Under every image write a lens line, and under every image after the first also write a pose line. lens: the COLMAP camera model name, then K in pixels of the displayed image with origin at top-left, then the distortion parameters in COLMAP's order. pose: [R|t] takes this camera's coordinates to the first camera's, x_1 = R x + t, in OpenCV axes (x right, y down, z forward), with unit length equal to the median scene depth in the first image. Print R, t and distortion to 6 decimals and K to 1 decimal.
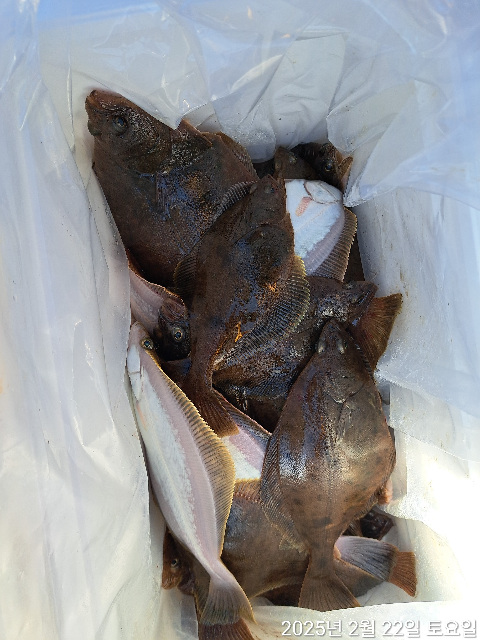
lens RADIAL K [[566.0, 0, 240.0], [0, 566.0, 320.0], [0, 0, 1]] dist [0.141334, -0.002380]
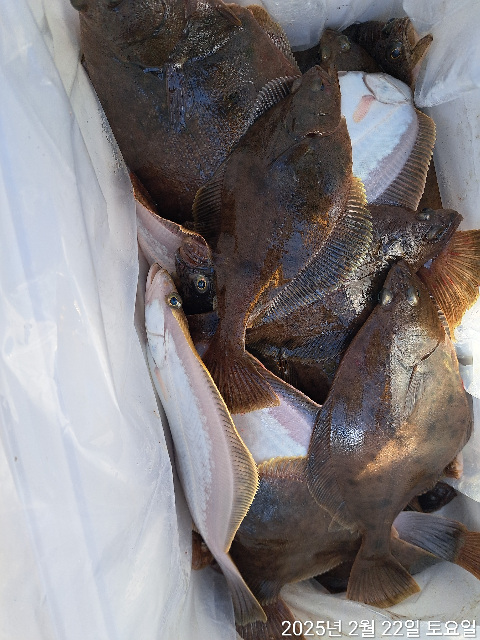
lens RADIAL K [[530.0, 0, 240.0], [0, 530.0, 320.0], [0, 0, 1]] dist [0.077467, 0.002940]
pose [[0.999719, -0.017127, -0.016366, -0.043956], [0.019262, 0.989858, 0.140750, -0.027538], [0.013789, -0.141026, 0.989910, 0.260388]]
